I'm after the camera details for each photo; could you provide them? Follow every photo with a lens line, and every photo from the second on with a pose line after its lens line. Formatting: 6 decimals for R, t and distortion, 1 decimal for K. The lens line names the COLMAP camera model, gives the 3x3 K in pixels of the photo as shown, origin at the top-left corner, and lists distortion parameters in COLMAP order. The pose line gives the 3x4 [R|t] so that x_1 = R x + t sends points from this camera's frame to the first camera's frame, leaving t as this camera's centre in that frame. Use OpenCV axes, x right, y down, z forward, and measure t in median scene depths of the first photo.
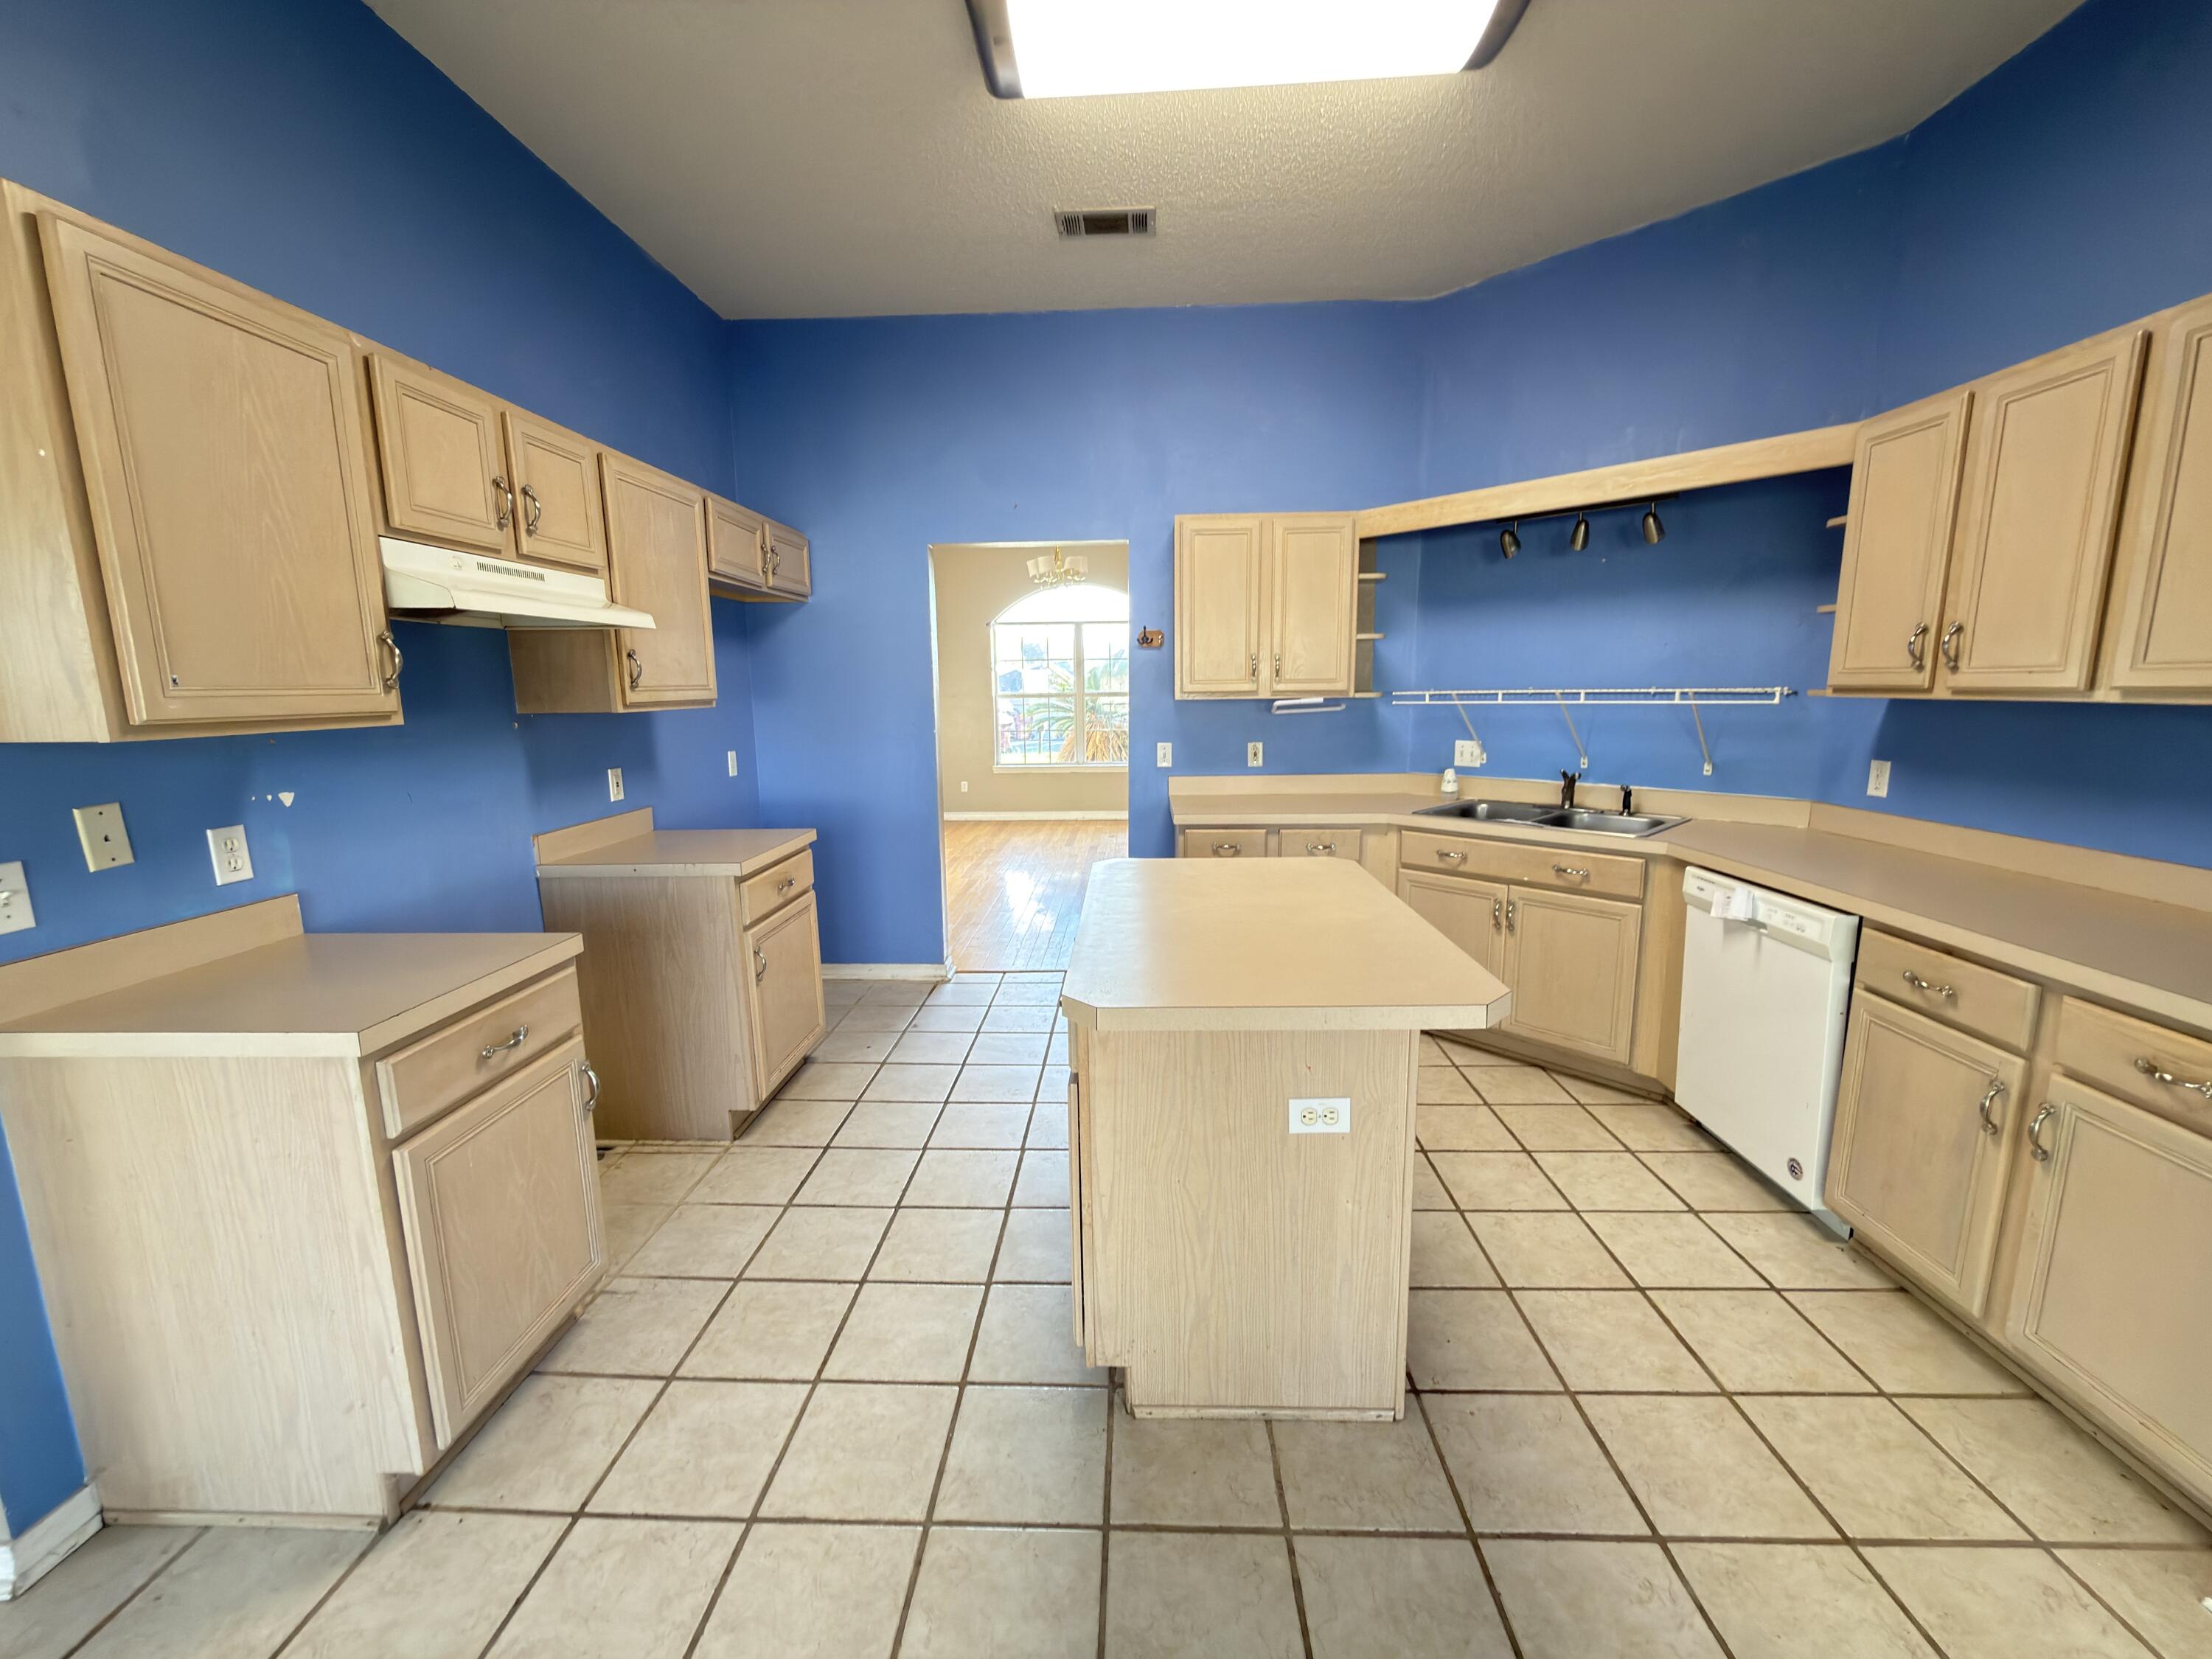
lens RADIAL K [[889.0, 0, 1103.8], [0, 889.0, 831.0], [0, 0, 1]] dist [-0.000966, -0.000035]
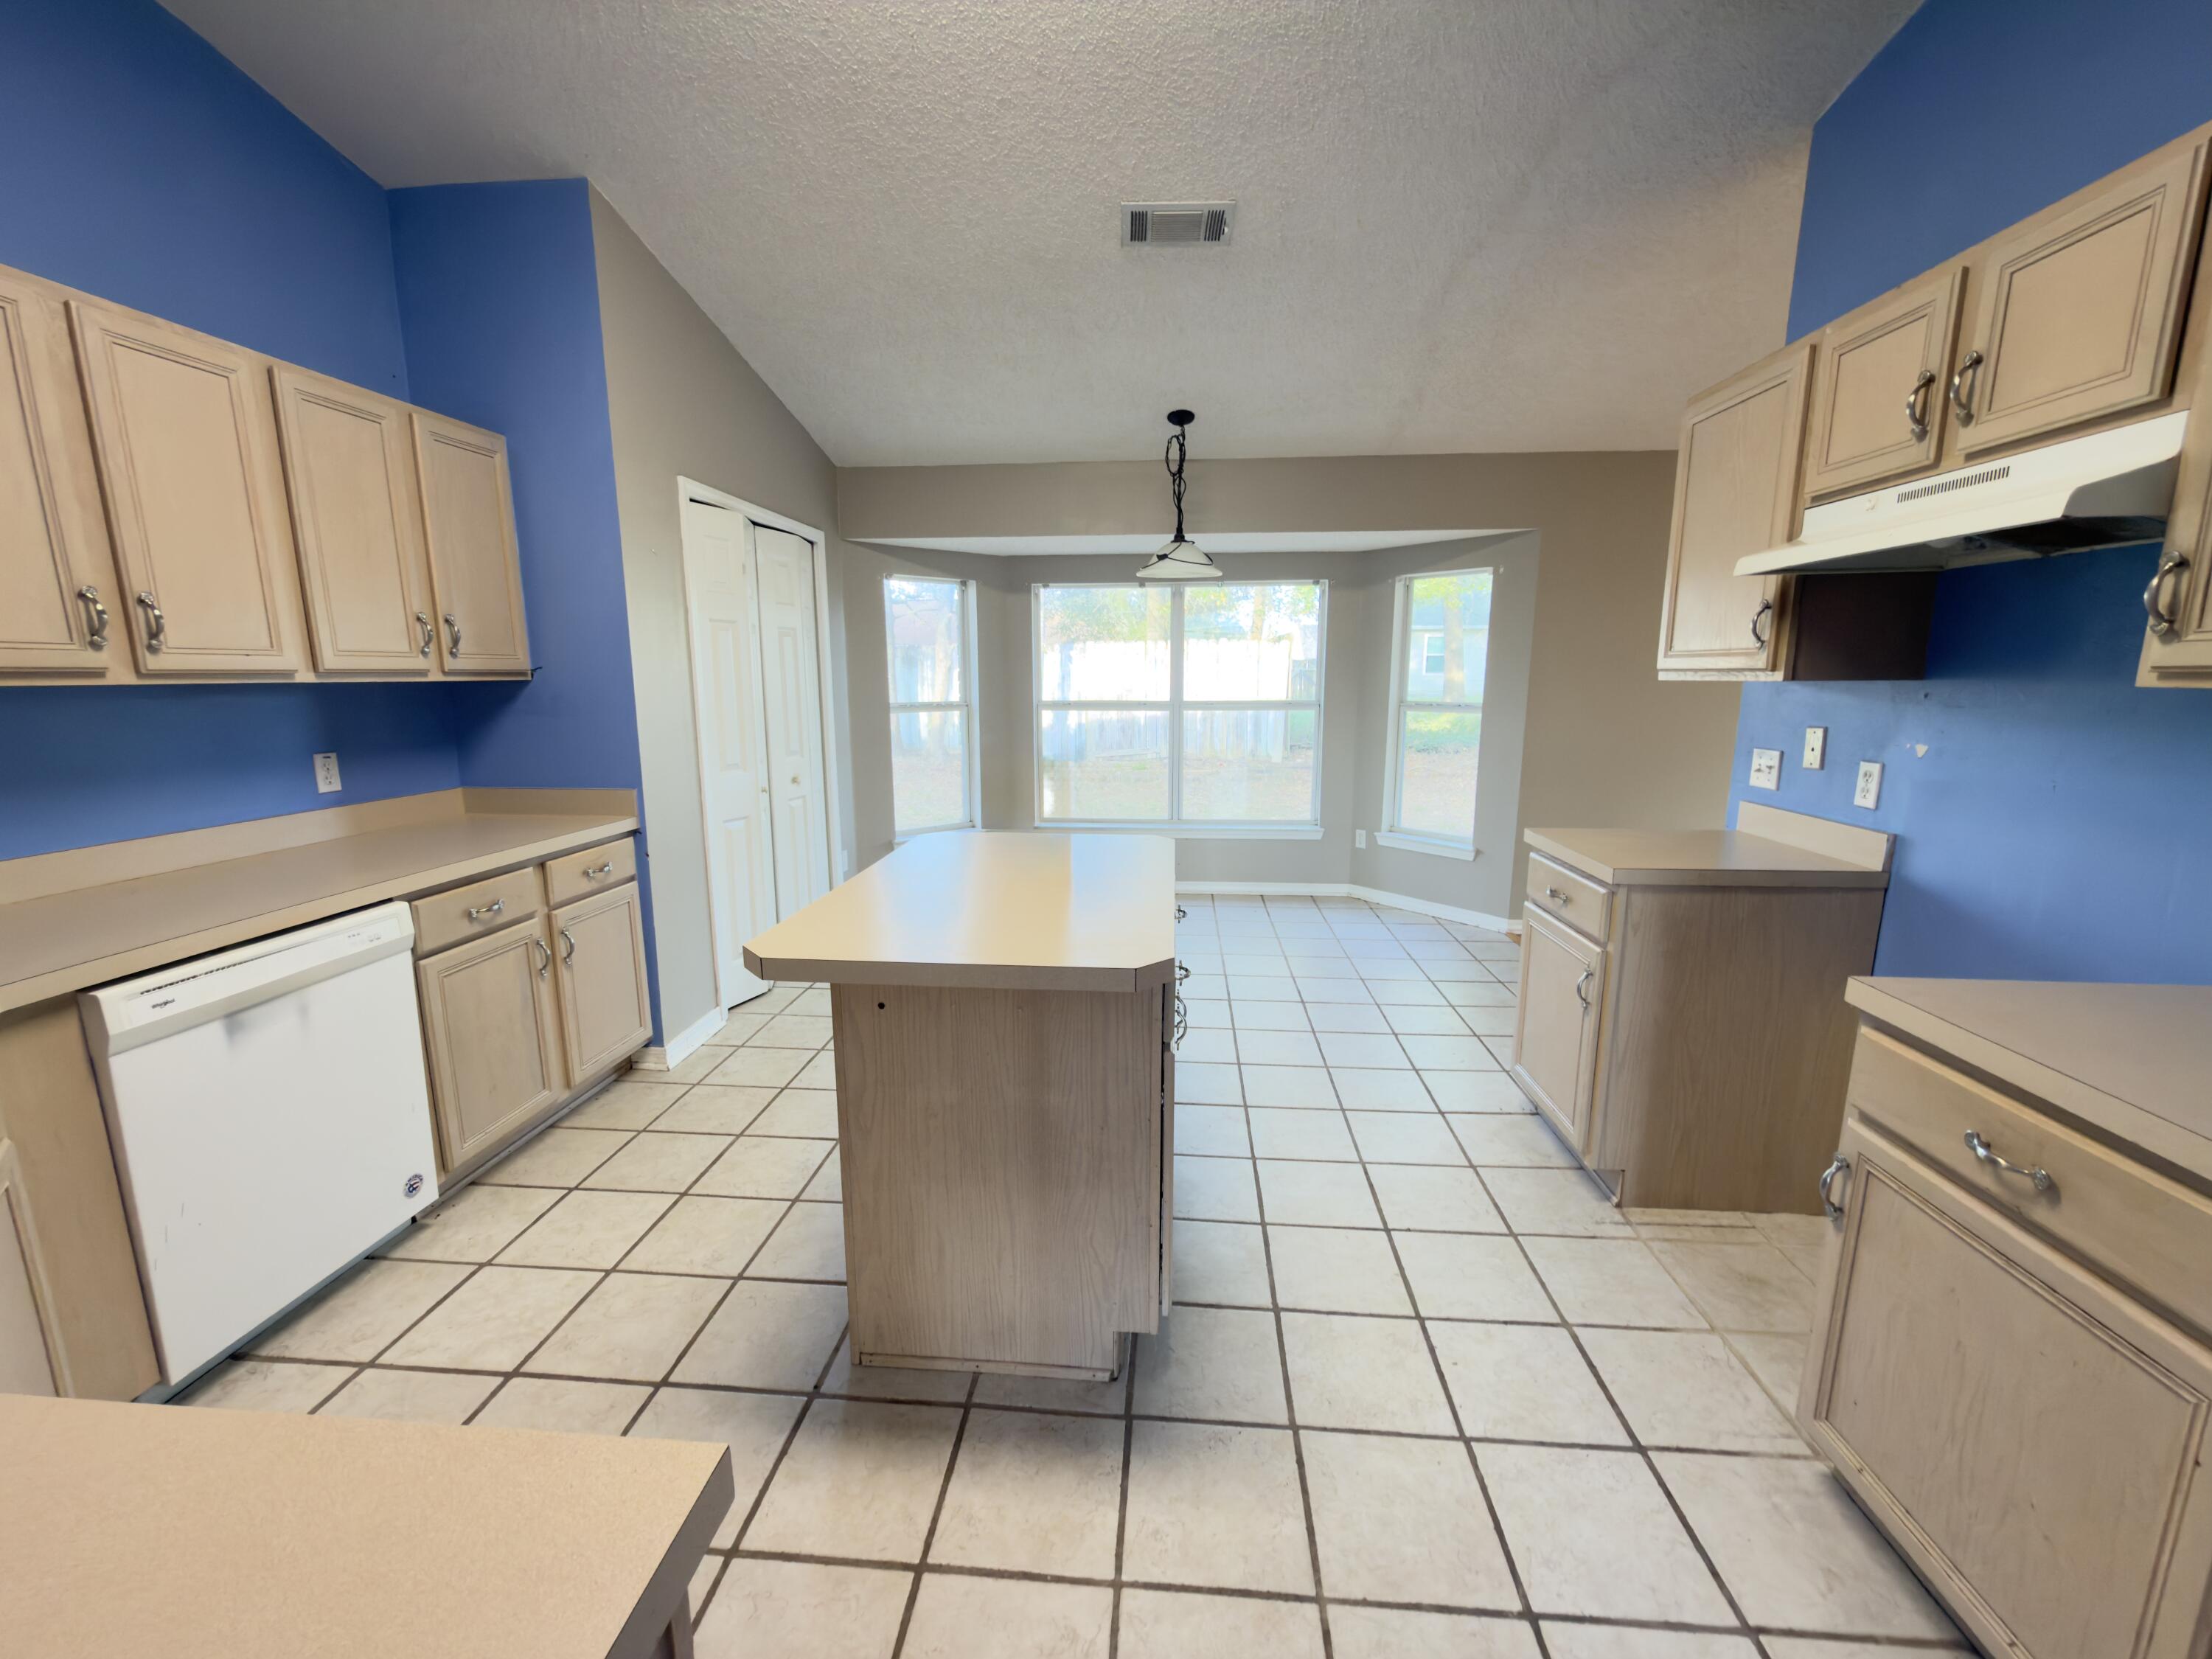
lens RADIAL K [[889.0, 0, 1103.3], [0, 889.0, 833.7], [0, 0, 1]] dist [-0.000966, -0.000035]
pose [[-0.998856, 0.006262, 0.047397, 0.008109], [0.021806, 0.941931, 0.335097, -0.303123], [-0.042547, 0.335748, -0.940991, 1.967094]]
